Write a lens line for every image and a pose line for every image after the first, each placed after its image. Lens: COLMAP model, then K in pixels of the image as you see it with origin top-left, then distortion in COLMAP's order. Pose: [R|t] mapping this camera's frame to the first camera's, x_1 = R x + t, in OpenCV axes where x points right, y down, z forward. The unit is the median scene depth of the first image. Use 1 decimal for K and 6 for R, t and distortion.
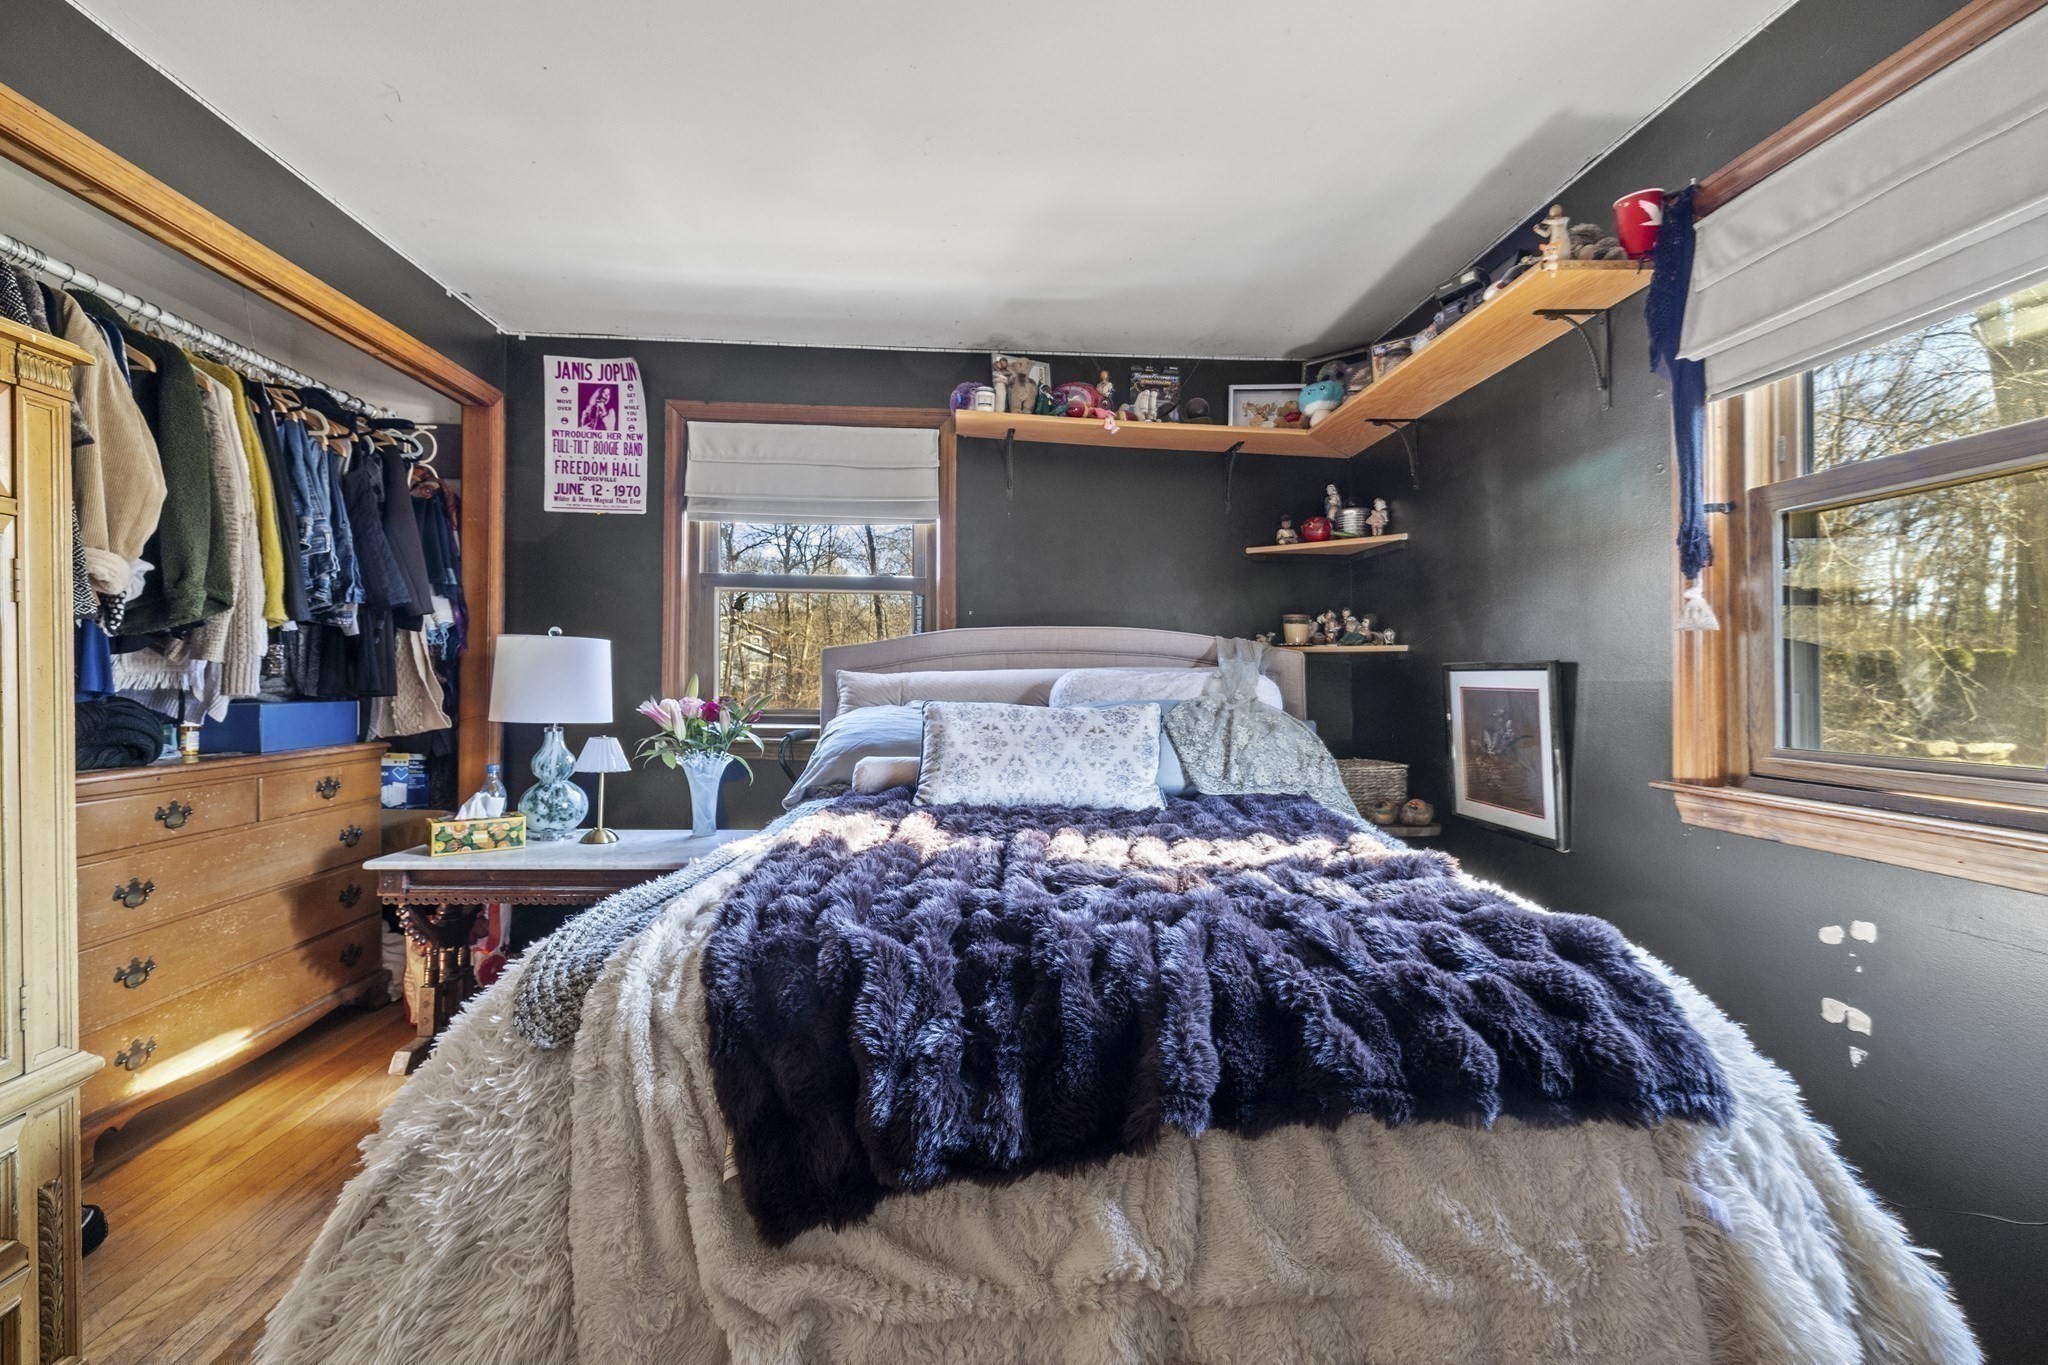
lens RADIAL K [[855.7, 0, 1023.5], [0, 855.7, 665.5], [0, 0, 1]] dist [0.001215, 0.000848]
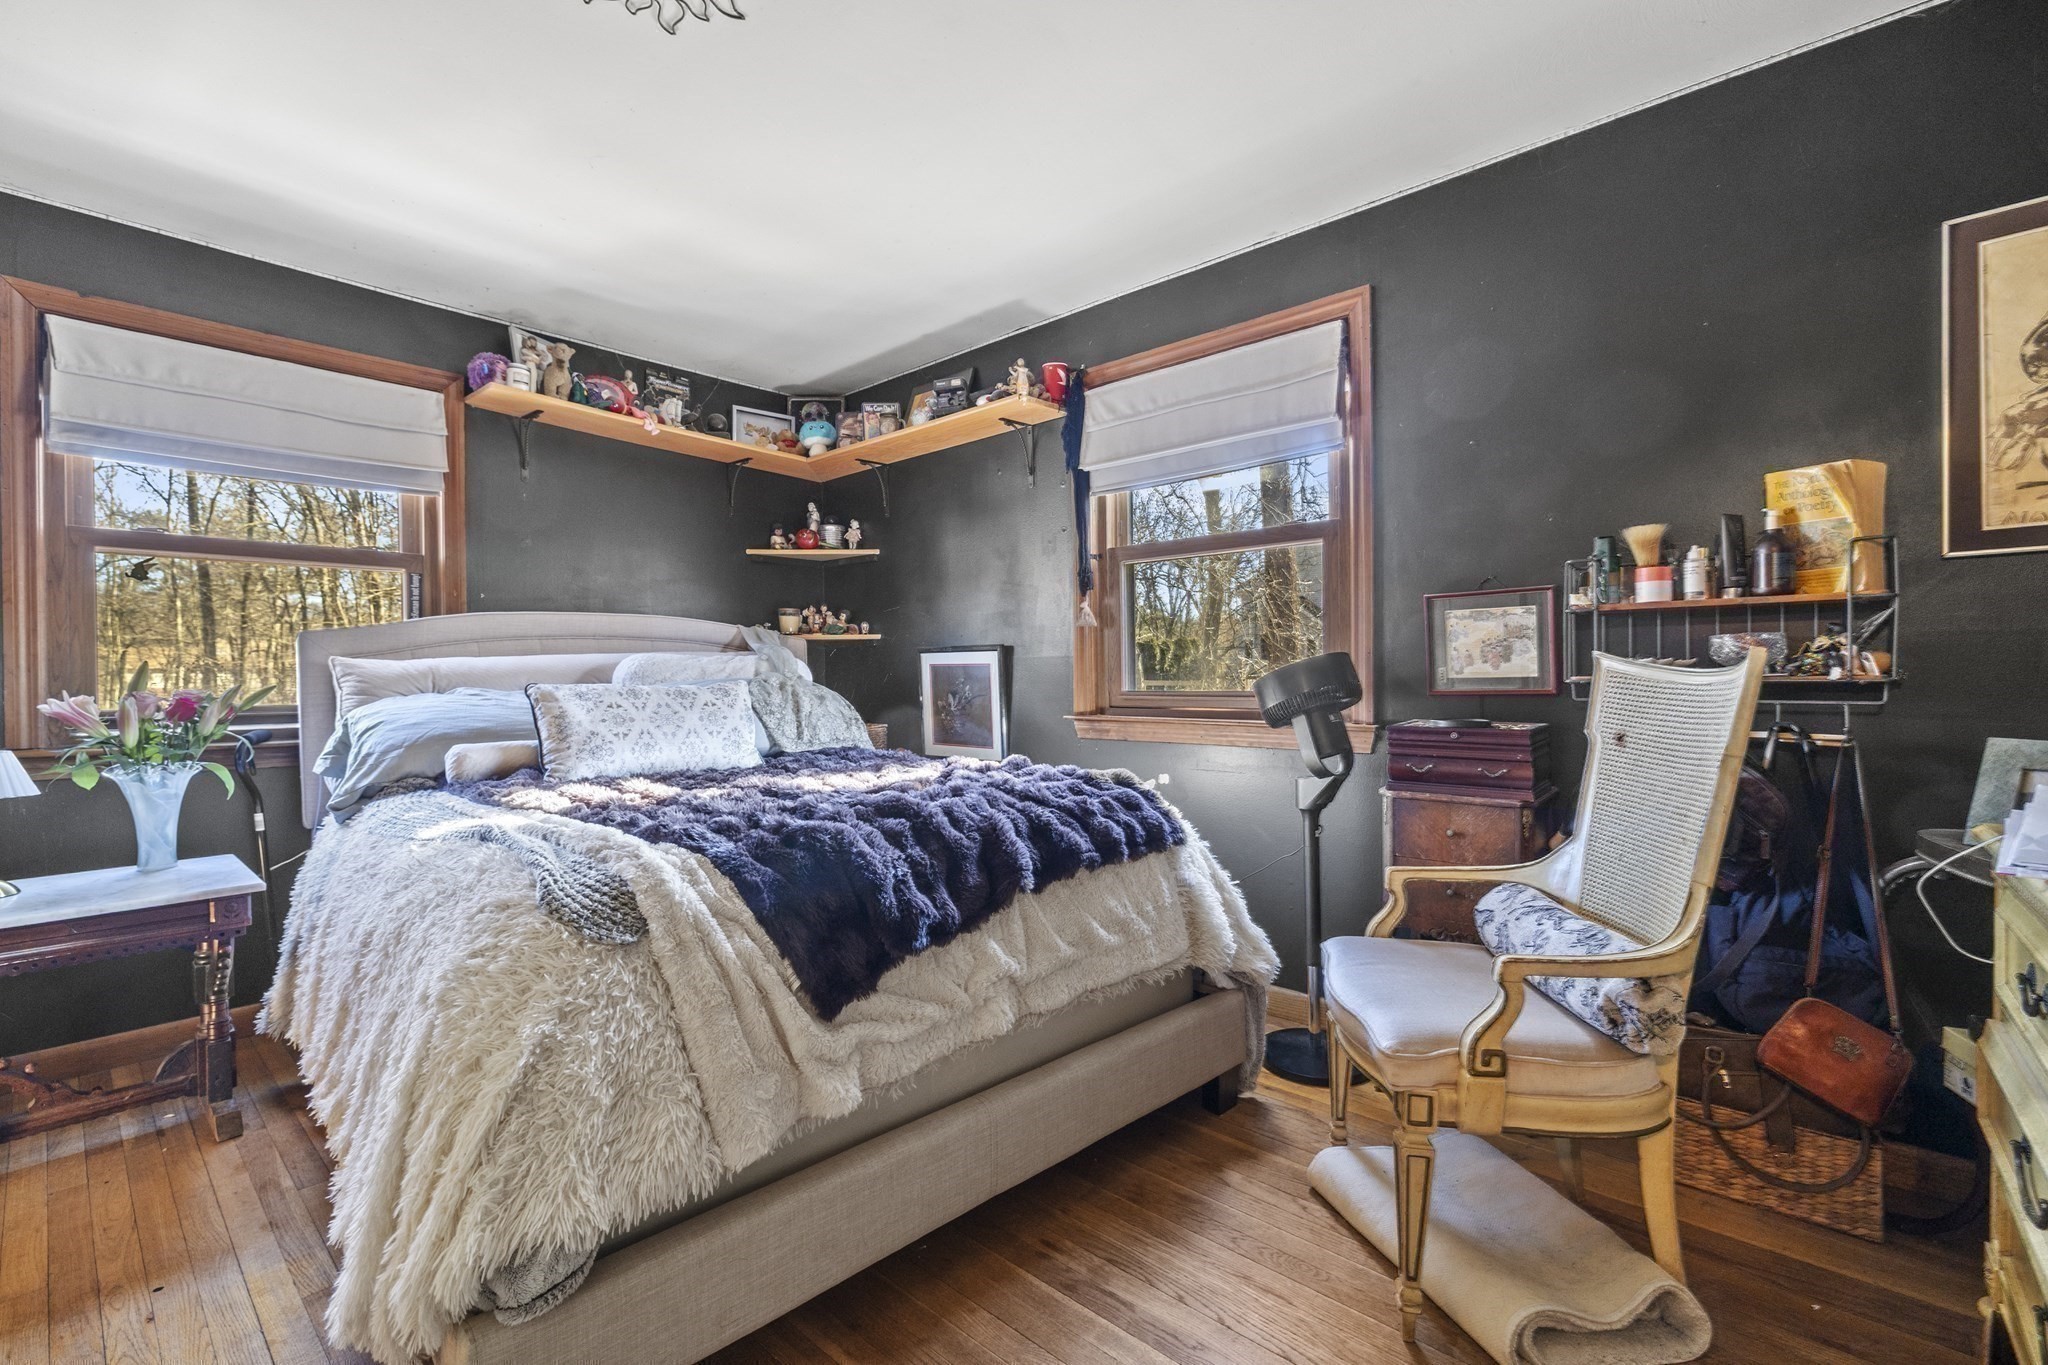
lens RADIAL K [[864.6, 0, 1007.3], [0, 864.6, 673.5], [0, 0, 1]] dist [0.001601, 0.000773]
pose [[0.720048, -0.020941, 0.693608, -0.396079], [0.009260, 0.999746, 0.020571, 0.012683], [-0.693862, -0.008390, 0.720059, -0.112050]]
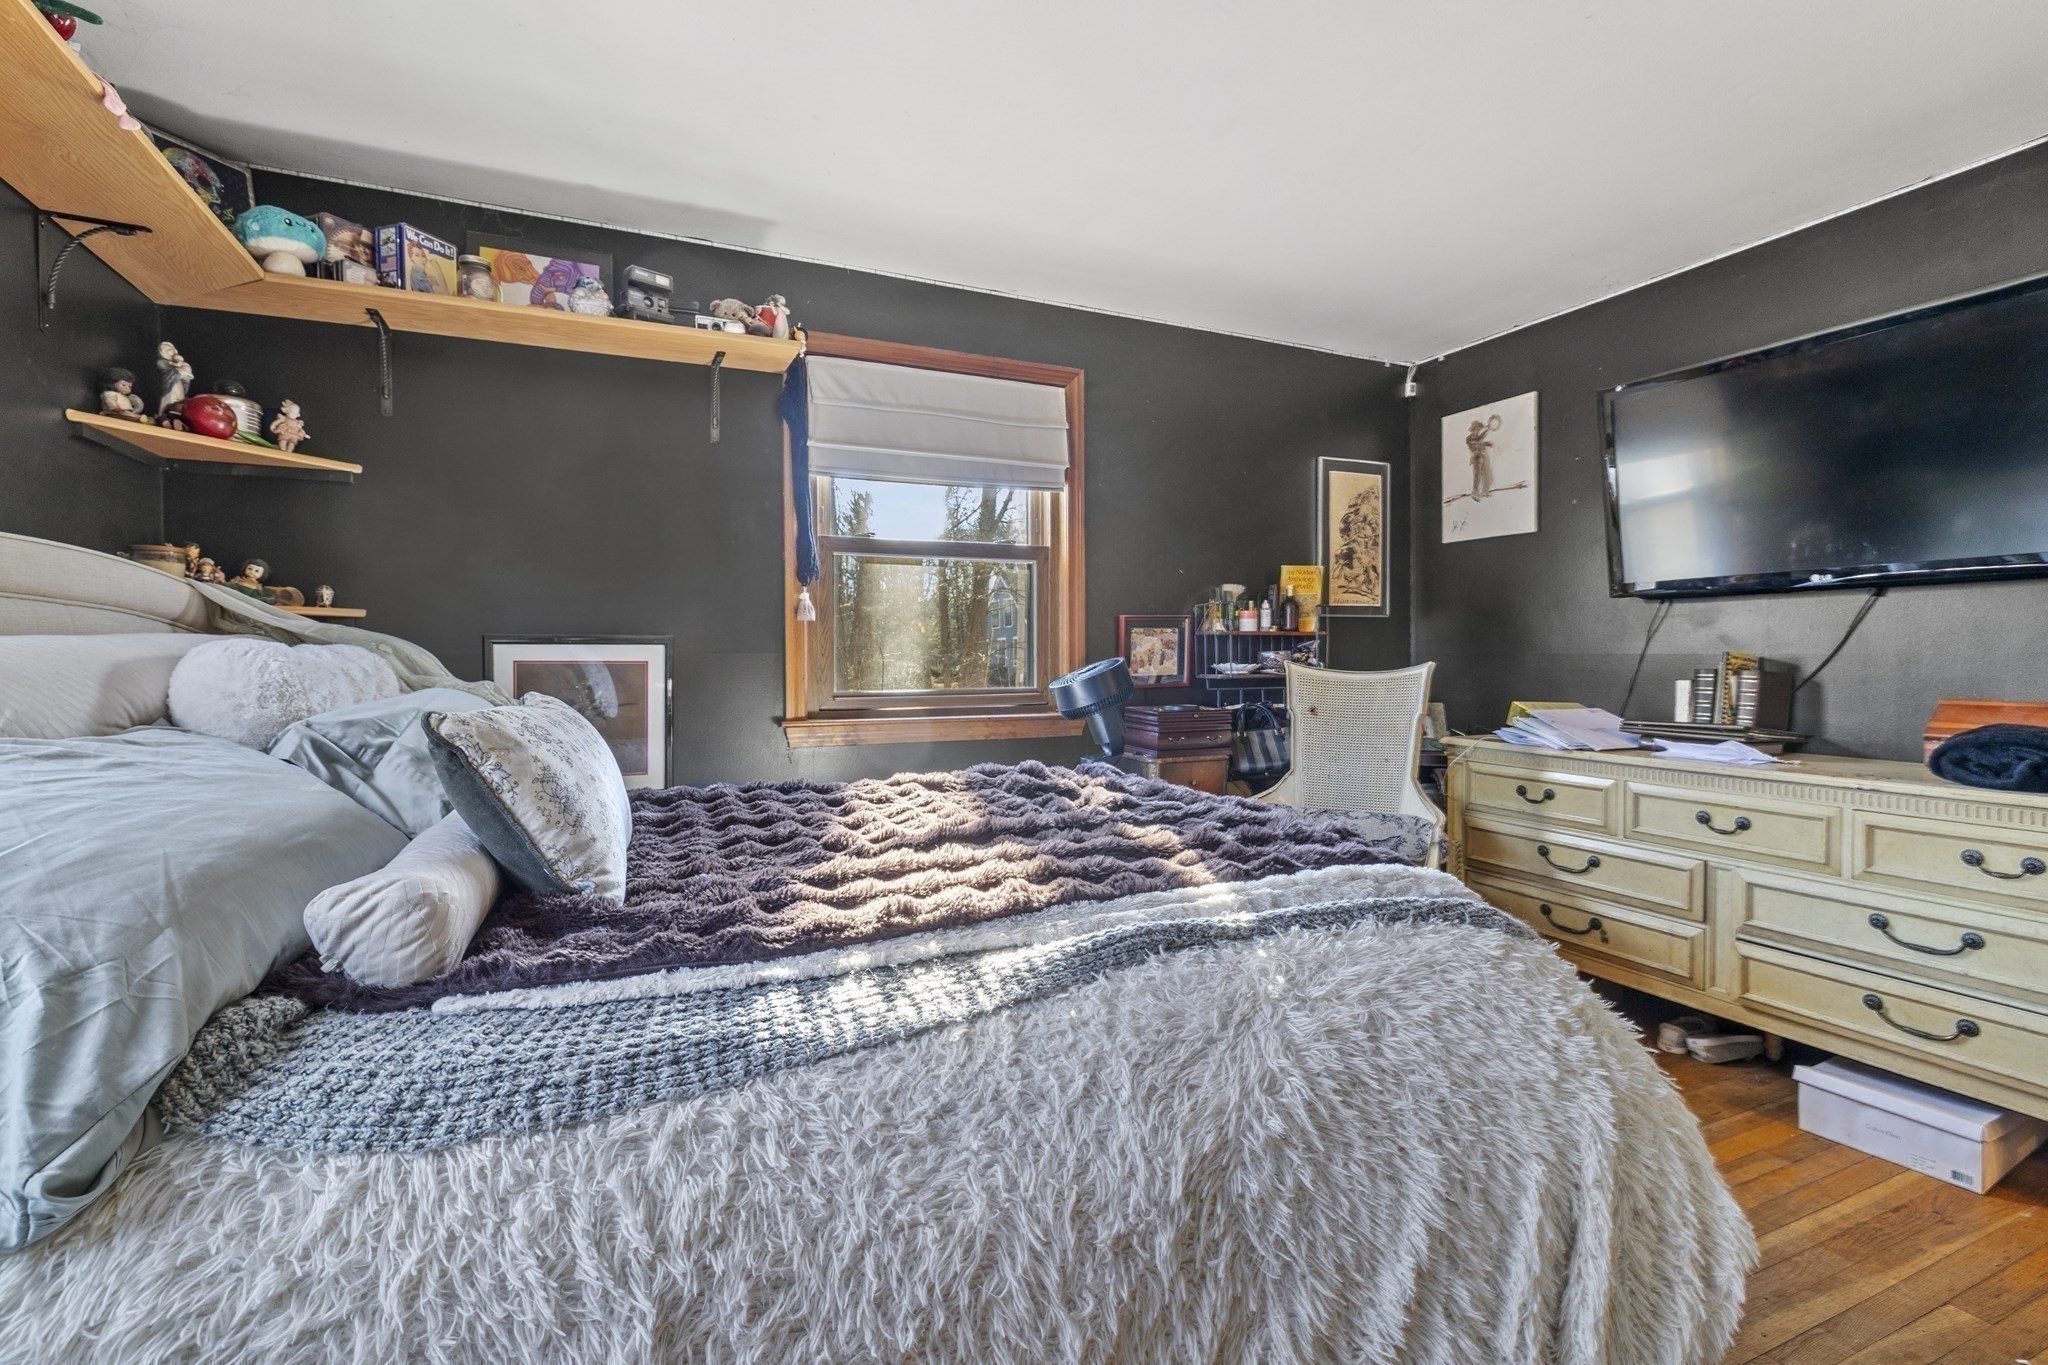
lens RADIAL K [[864.6, 0, 1007.3], [0, 864.6, 673.5], [0, 0, 1]] dist [0.001601, 0.000773]
pose [[-0.310975, -0.029935, 0.949947, -0.583394], [-0.016544, 0.999523, 0.026081, 0.006595], [-0.950274, -0.007605, -0.311322, 0.807007]]
